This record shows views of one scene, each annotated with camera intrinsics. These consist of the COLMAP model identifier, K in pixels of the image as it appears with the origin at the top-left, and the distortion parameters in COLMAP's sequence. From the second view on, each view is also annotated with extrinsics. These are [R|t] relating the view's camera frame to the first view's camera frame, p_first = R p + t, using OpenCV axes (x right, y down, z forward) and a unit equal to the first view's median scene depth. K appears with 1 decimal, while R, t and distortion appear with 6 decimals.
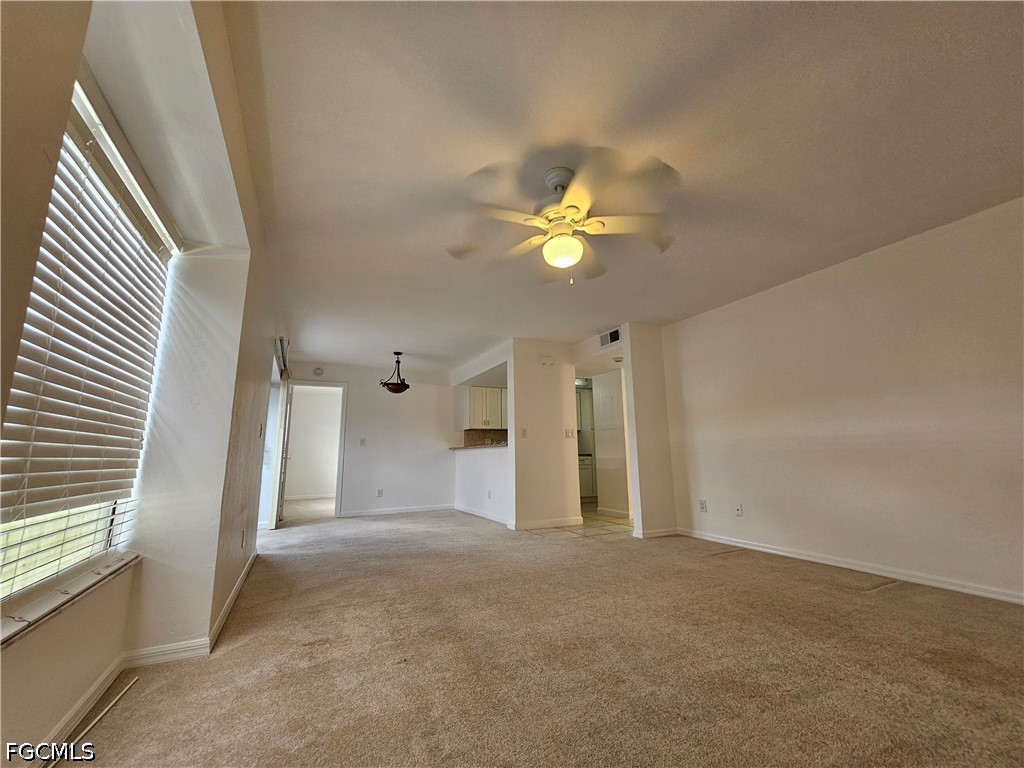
lens RADIAL K [[418.9, 0, 520.3], [0, 418.9, 378.4], [0, 0, 1]] dist [0.002789, -0.000376]
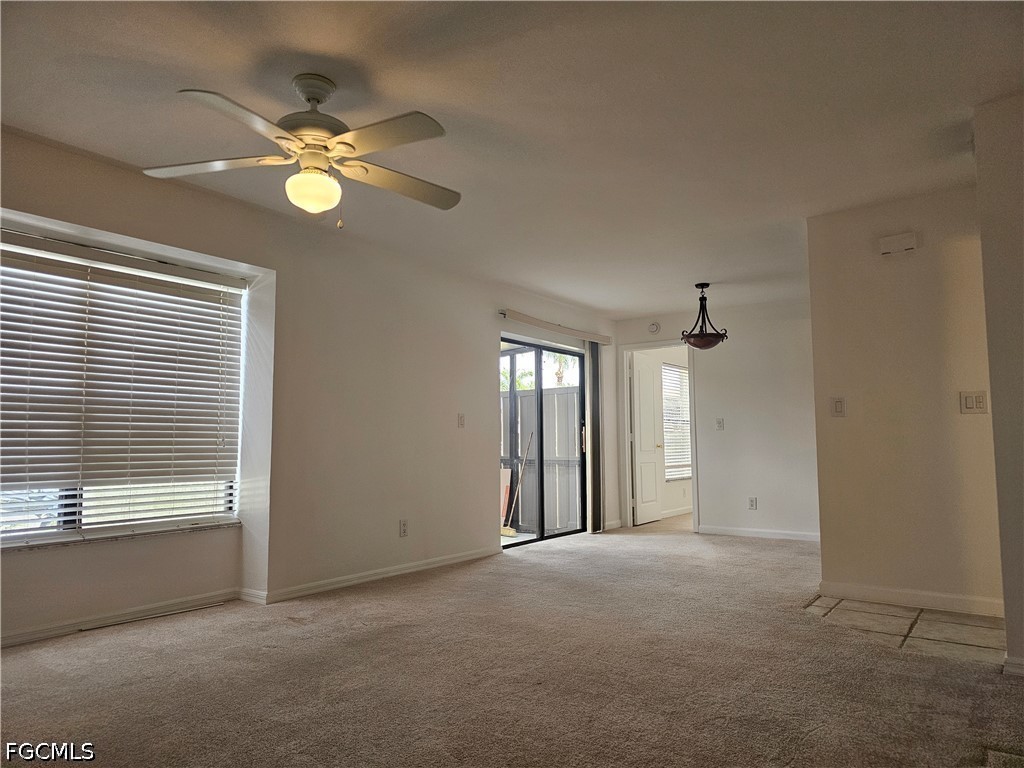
lens RADIAL K [[690.0, 0, 510.2], [0, 690.0, 385.4], [0, 0, 1]] dist [0.046660, -0.030619]
pose [[0.453556, -0.064003, -0.888927, 0.589834], [0.161077, 0.986879, 0.011130, 0.036037], [0.876551, -0.148233, 0.457914, 0.302333]]
